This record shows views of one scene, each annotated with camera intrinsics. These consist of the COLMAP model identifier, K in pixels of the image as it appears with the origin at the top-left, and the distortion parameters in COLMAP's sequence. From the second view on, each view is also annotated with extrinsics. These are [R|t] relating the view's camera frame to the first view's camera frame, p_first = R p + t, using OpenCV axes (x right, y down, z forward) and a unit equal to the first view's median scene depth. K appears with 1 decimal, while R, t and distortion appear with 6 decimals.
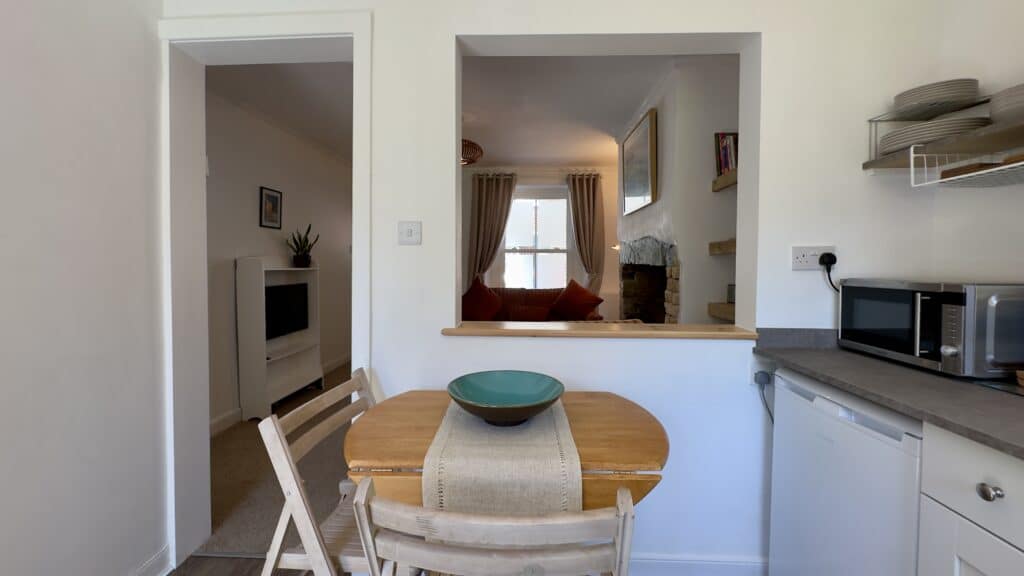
lens RADIAL K [[417.8, 0, 513.7], [0, 417.8, 279.1], [0, 0, 1]] dist [-0.001927, -0.000298]
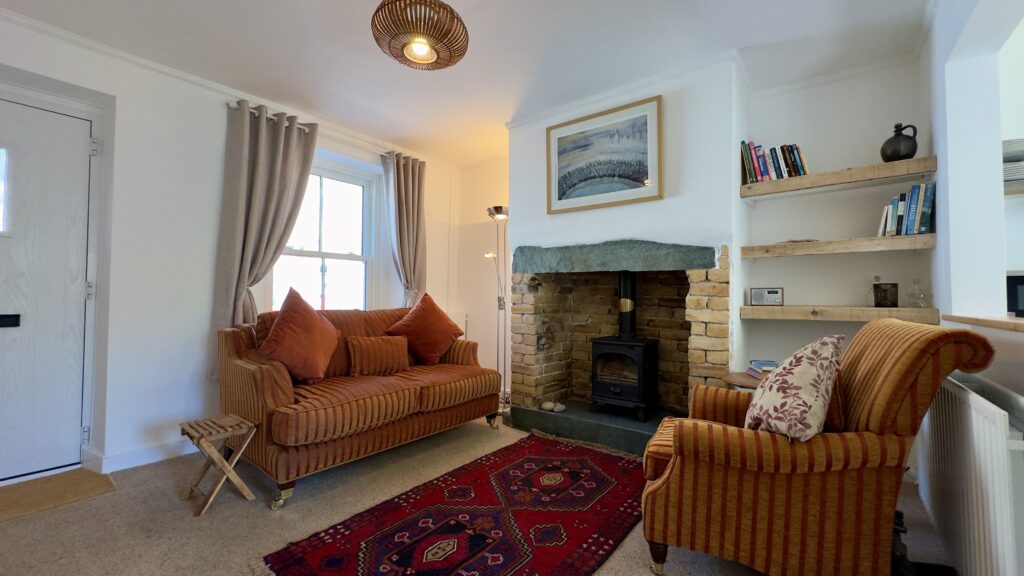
lens RADIAL K [[407.3, 0, 512.0], [0, 407.3, 288.0], [0, 0, 1]] dist [-0.000442, -0.000052]
pose [[0.579983, 0.019845, 0.814387, -1.045460], [0.024349, 0.998834, -0.041681, 0.063399], [-0.814265, 0.044003, 0.578824, 1.425760]]
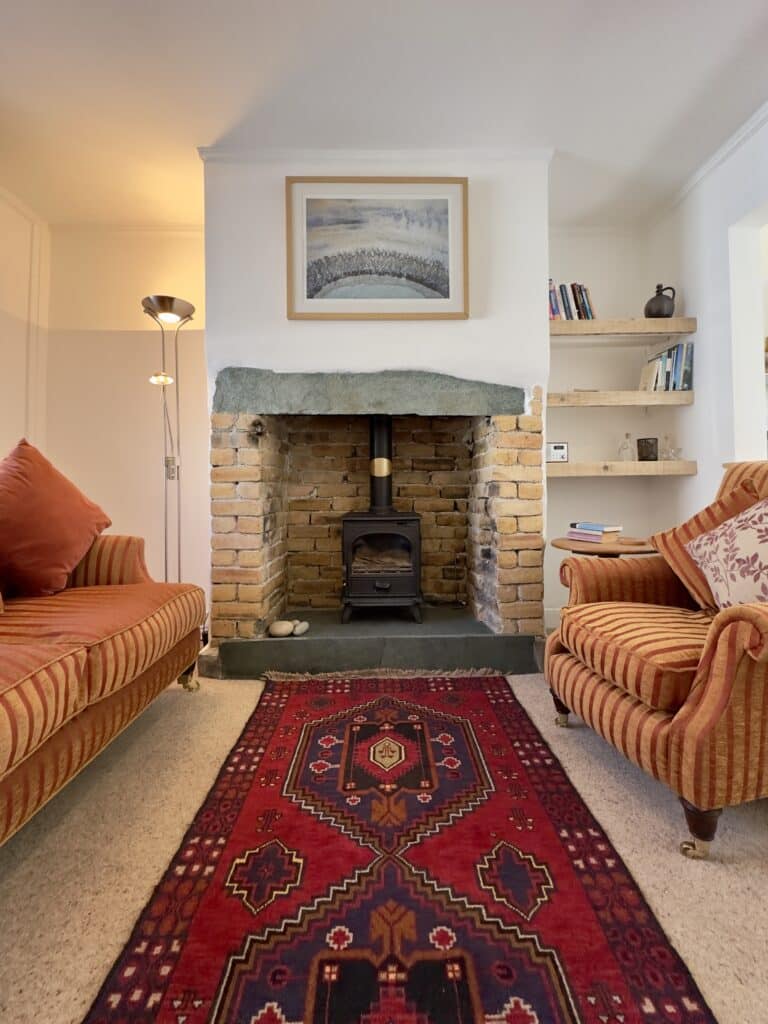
lens RADIAL K [[450.6, 0, 384.3], [0, 450.6, 476.2], [0, 0, 1]] dist [-0.000602, -0.000101]
pose [[-0.050022, 0.014215, 0.998647, -0.701225], [0.047003, 0.998824, -0.011863, 0.128727], [-0.997641, 0.046346, -0.050631, 2.205025]]
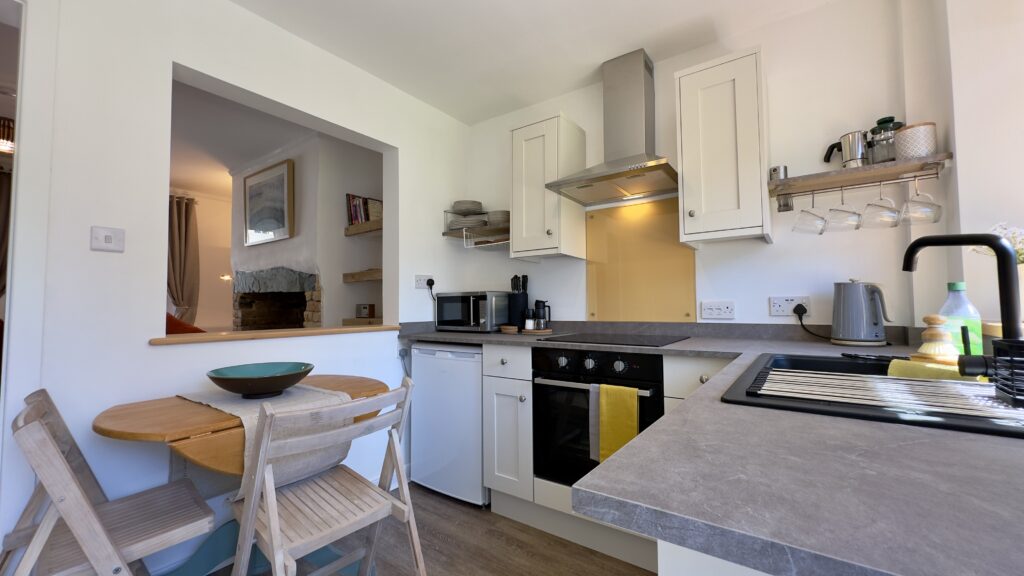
lens RADIAL K [[407.3, 0, 512.0], [0, 407.3, 288.0], [0, 0, 1]] dist [-0.000442, -0.000052]
pose [[0.553897, 0.024015, 0.832239, -0.504536], [0.041461, 0.997548, -0.056380, 0.088107], [-0.831552, 0.065734, 0.551543, -0.259375]]
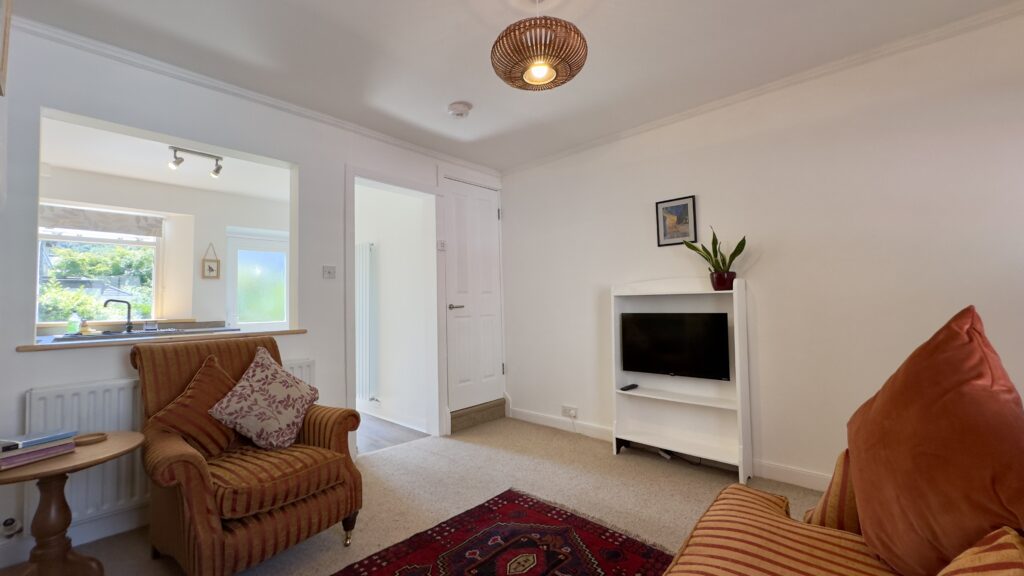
lens RADIAL K [[407.3, 0, 512.0], [0, 407.3, 288.0], [0, 0, 1]] dist [-0.000442, -0.000052]
pose [[-0.658469, -0.024197, -0.752219, 0.564220], [-0.009906, 0.999675, -0.023485, -0.028758], [0.752543, -0.008013, -0.658495, 2.907229]]
